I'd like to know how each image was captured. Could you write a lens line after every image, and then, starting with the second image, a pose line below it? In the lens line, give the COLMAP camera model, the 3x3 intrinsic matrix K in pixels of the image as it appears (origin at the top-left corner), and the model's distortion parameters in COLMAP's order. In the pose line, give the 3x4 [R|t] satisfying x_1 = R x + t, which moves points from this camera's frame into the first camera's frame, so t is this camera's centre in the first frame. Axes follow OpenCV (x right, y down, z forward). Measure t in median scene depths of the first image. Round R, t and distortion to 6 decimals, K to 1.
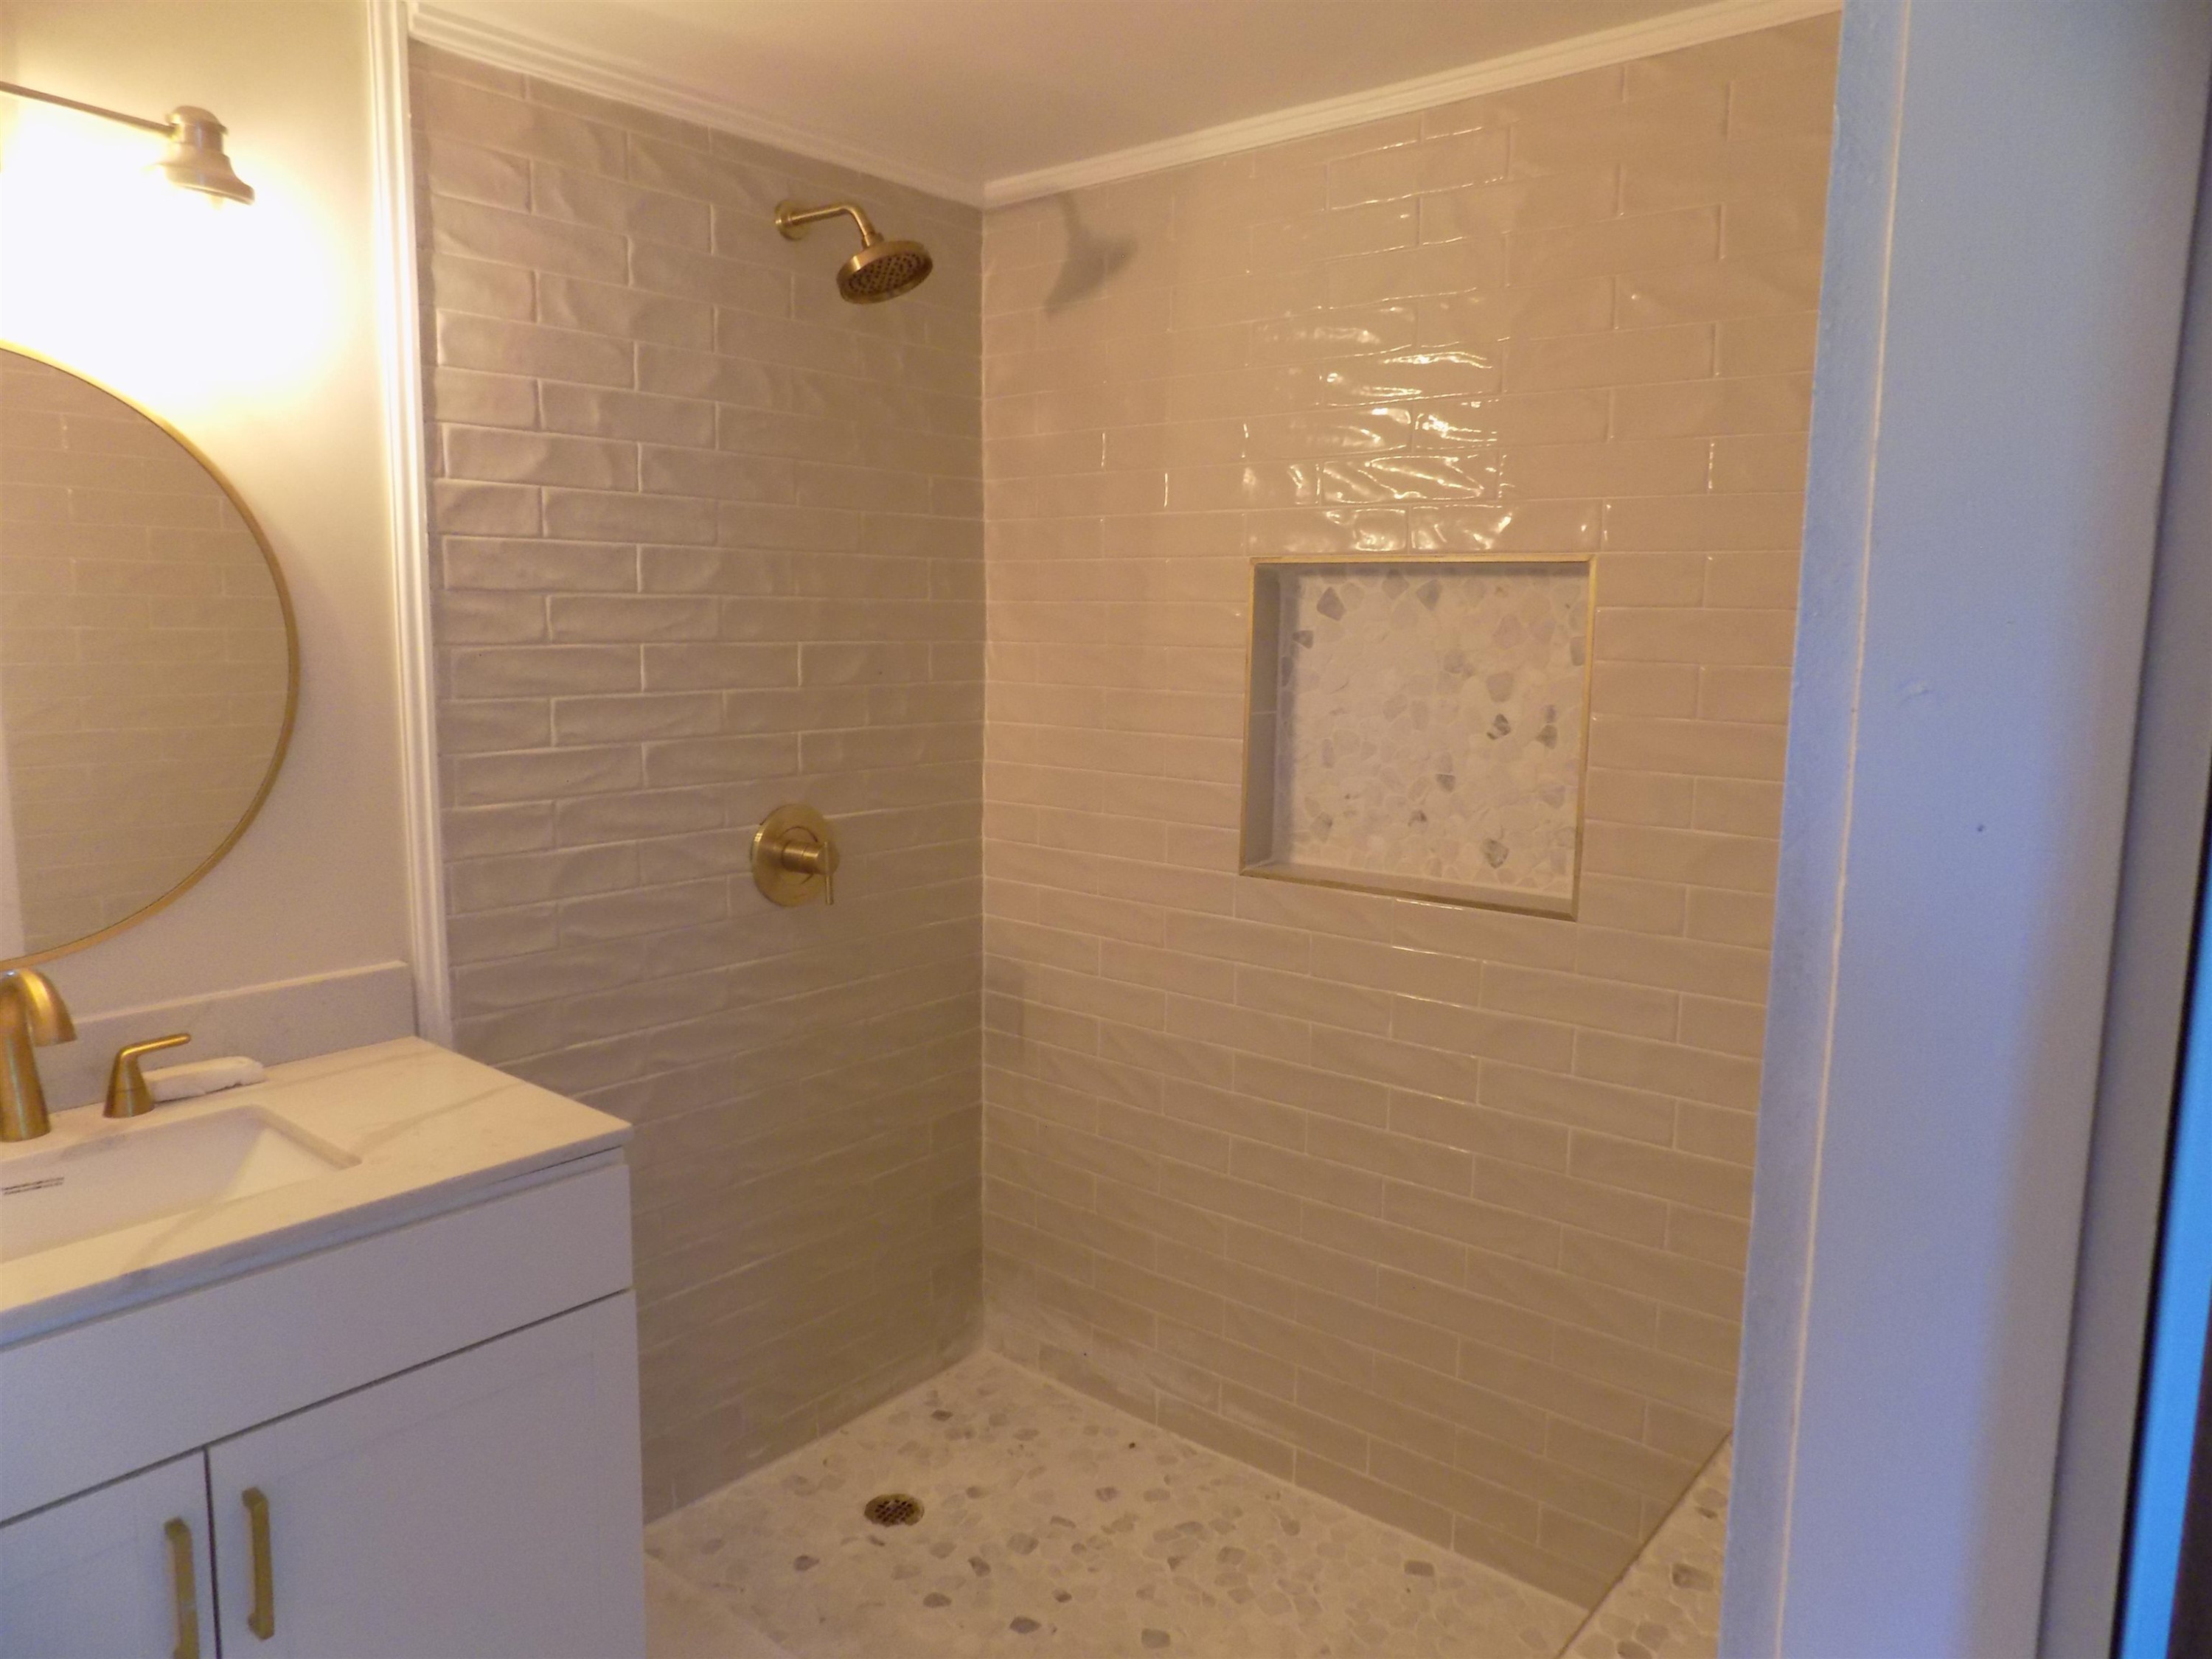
lens RADIAL K [[1499.4, 0, 1121.0], [0, 1499.4, 809.2], [0, 0, 1]] dist [-0.068013, 0.071242]
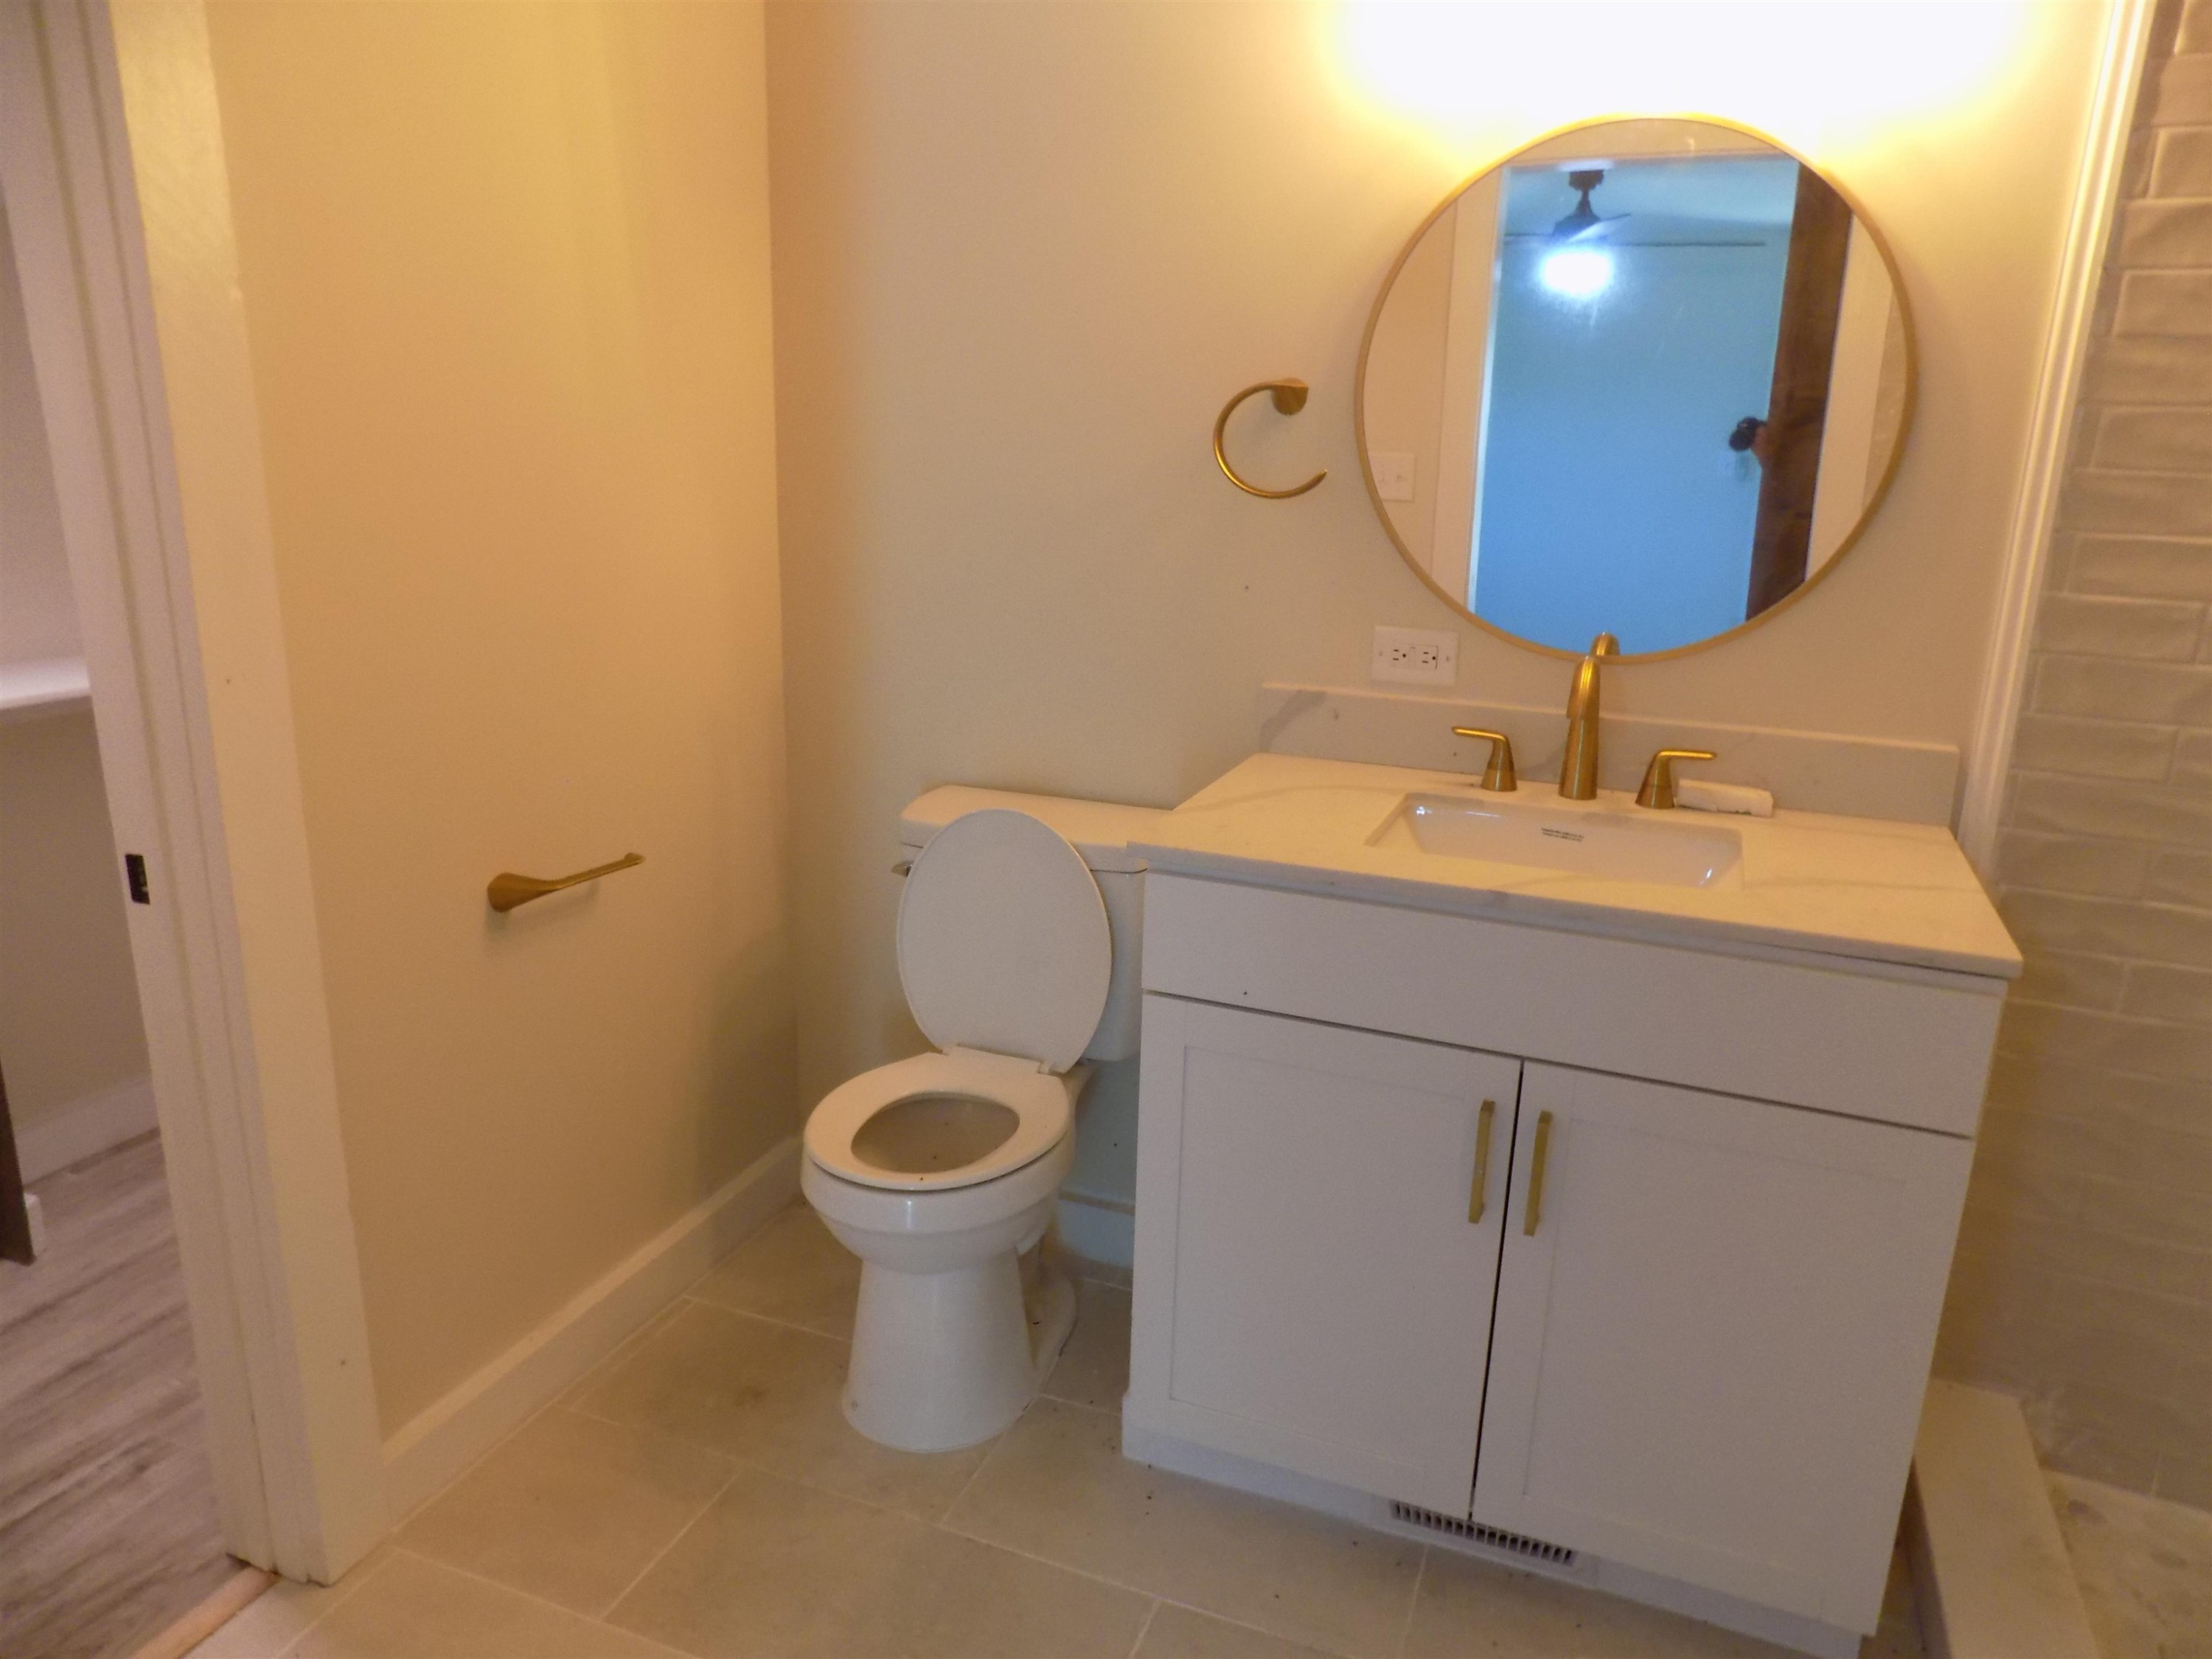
lens RADIAL K [[1499.4, 0, 1121.0], [0, 1499.4, 809.2], [0, 0, 1]] dist [-0.068013, 0.071242]
pose [[0.303120, 0.242907, -0.921474, 0.229667], [-0.150286, 0.967052, 0.205485, 0.028191], [0.941027, 0.076198, 0.329638, 0.196251]]
